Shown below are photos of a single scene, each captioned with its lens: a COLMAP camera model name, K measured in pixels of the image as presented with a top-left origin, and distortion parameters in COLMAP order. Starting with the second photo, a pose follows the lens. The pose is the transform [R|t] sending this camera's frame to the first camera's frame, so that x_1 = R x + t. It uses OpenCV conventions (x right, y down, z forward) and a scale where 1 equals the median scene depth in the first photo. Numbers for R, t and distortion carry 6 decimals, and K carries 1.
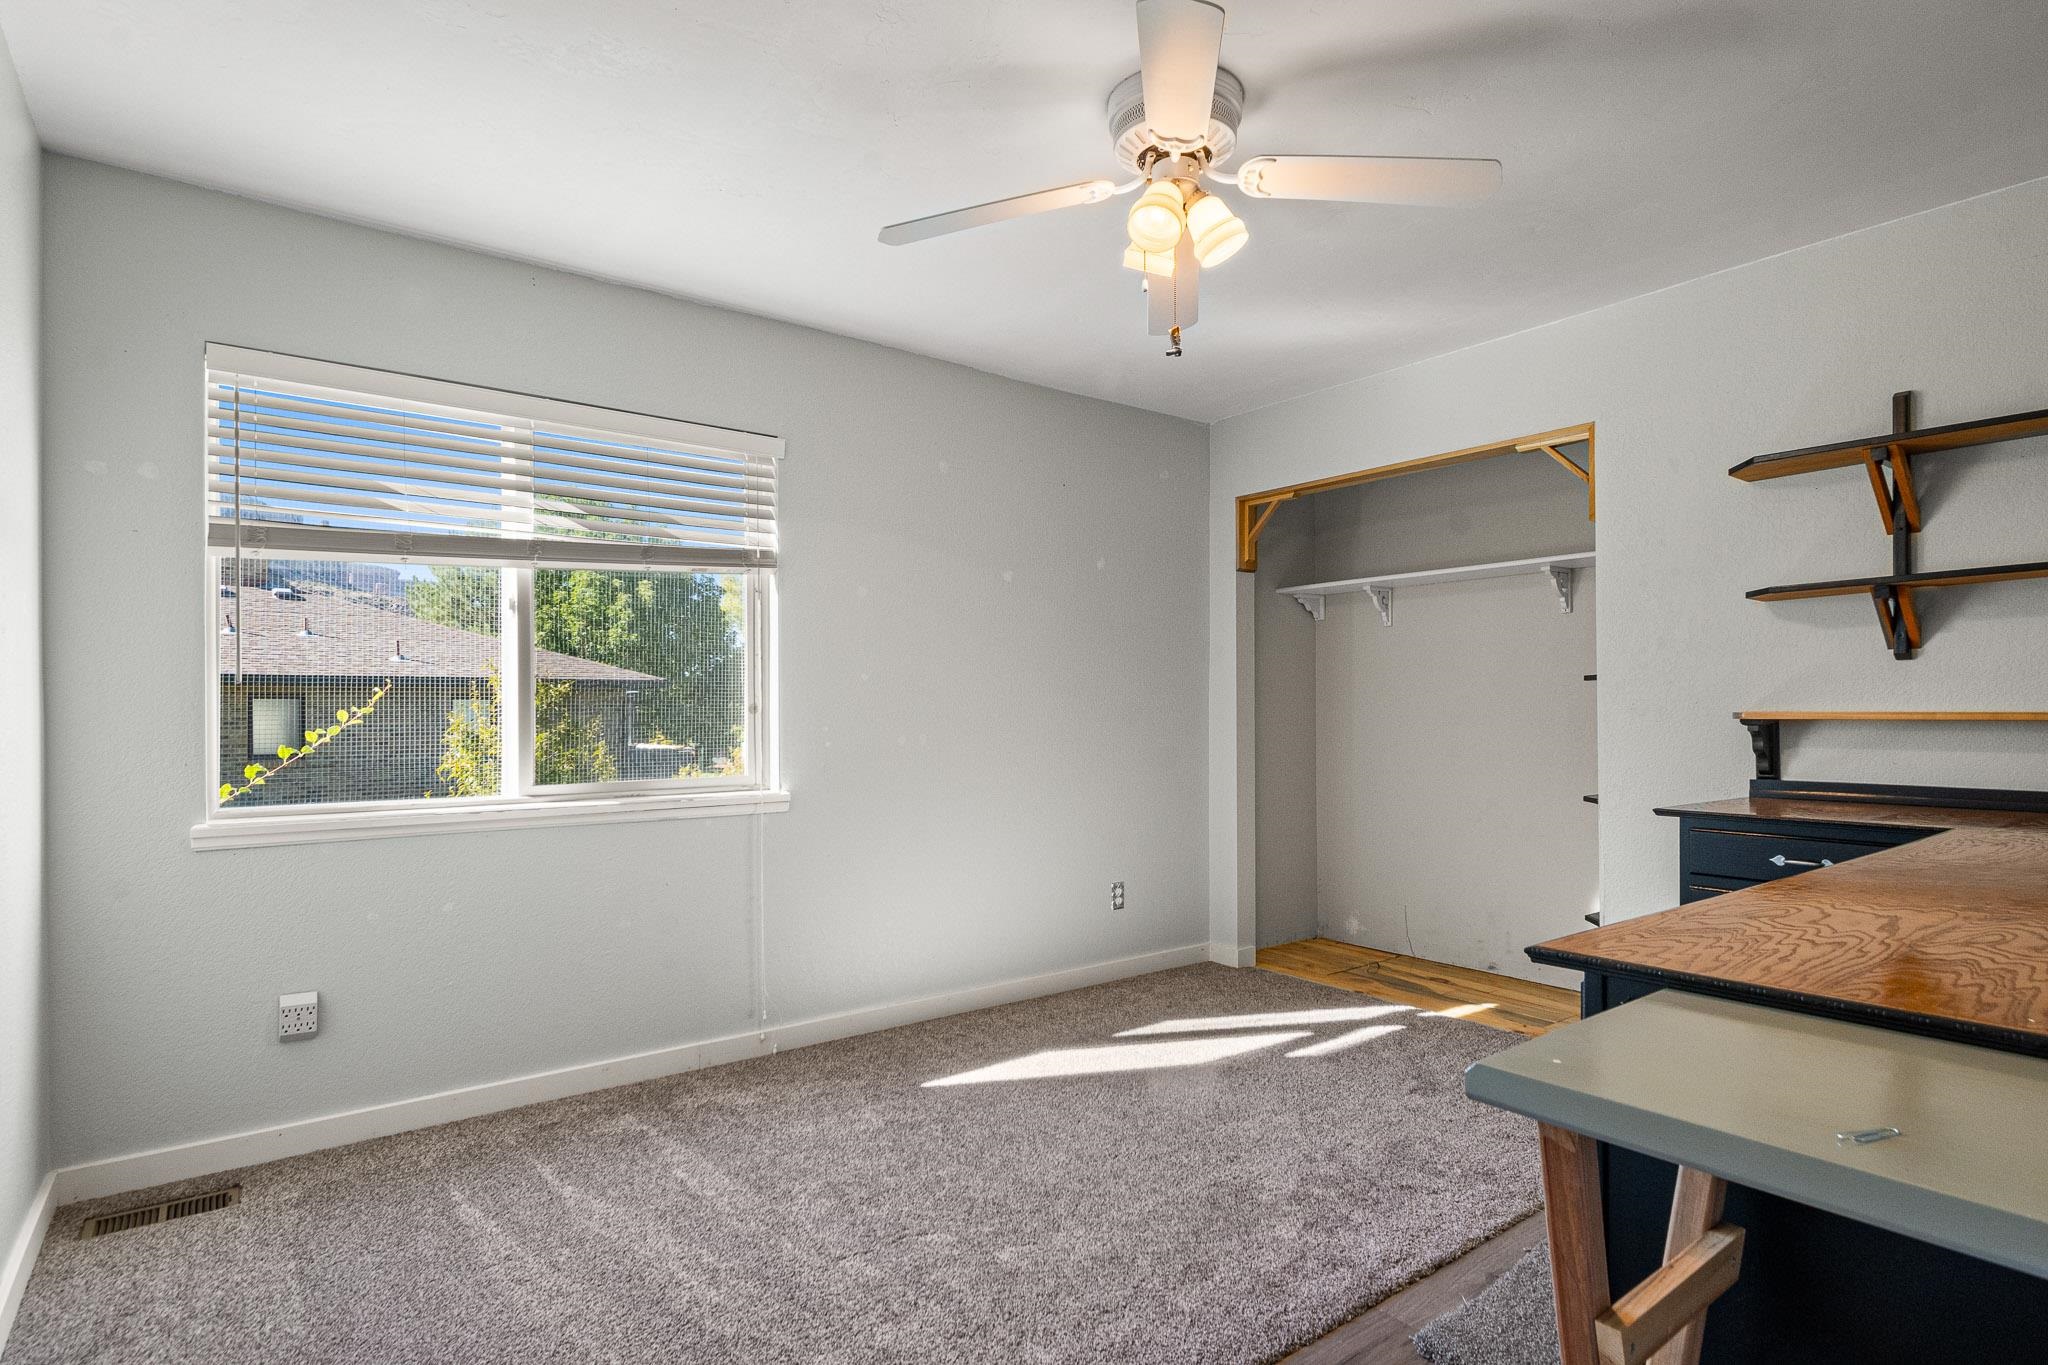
lens RADIAL K [[1041.6, 0, 1009.3], [0, 1041.6, 690.2], [0, 0, 1]] dist [0.000799, 0.000056]
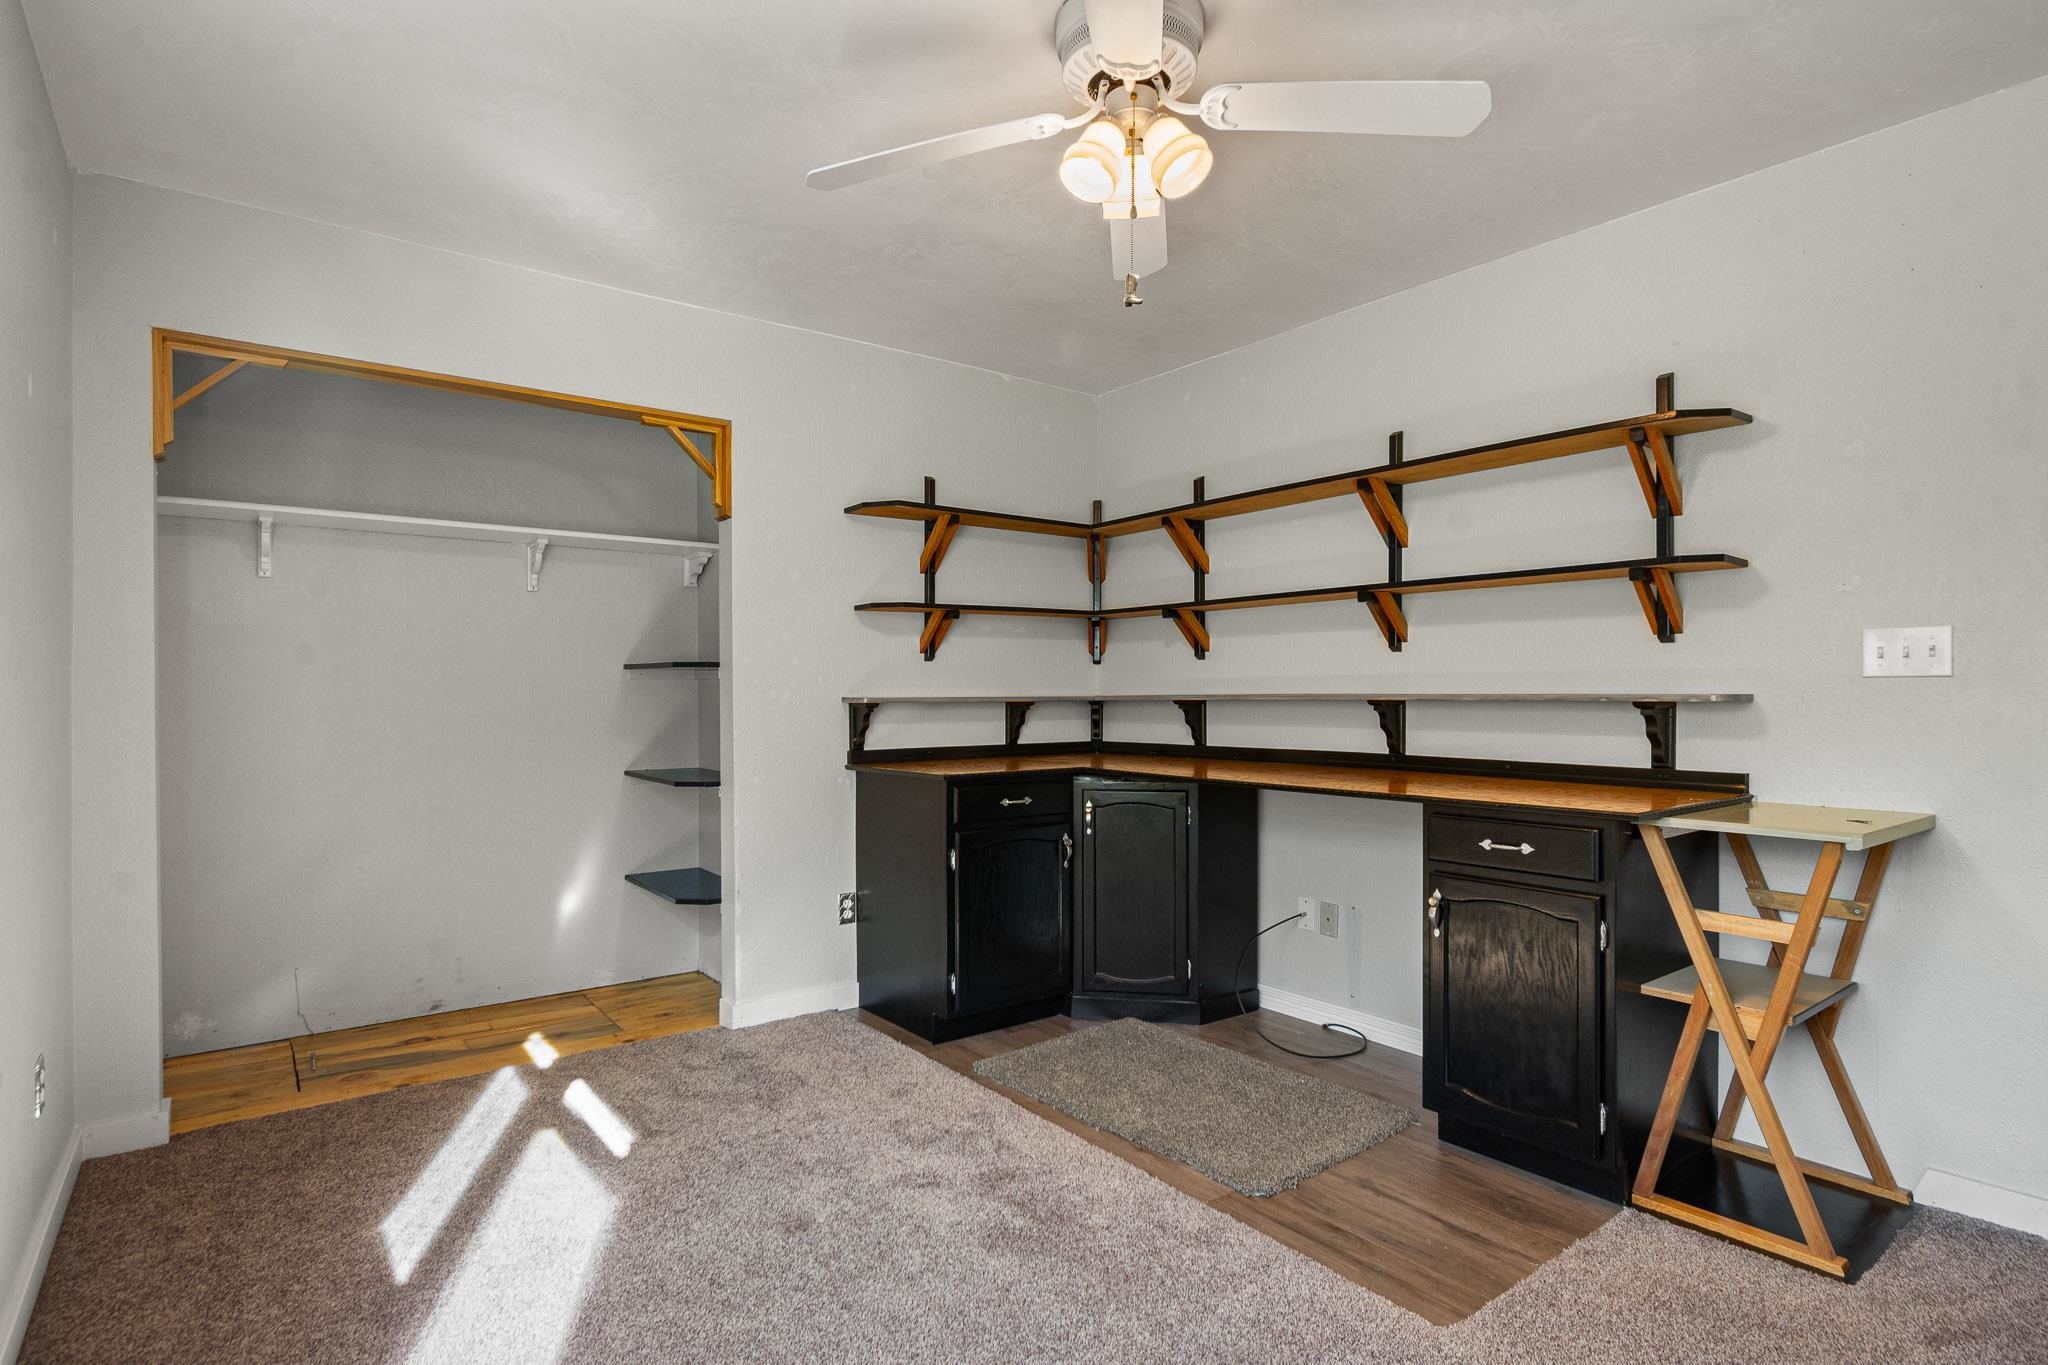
lens RADIAL K [[1041.6, 0, 1010.9], [0, 1041.6, 692.3], [0, 0, 1]] dist [0.000799, 0.000056]
pose [[0.008922, 0.000962, 0.999960, -0.428884], [-0.014503, 0.999894, -0.000833, 0.010787], [-0.999855, -0.014495, 0.008935, 0.632561]]
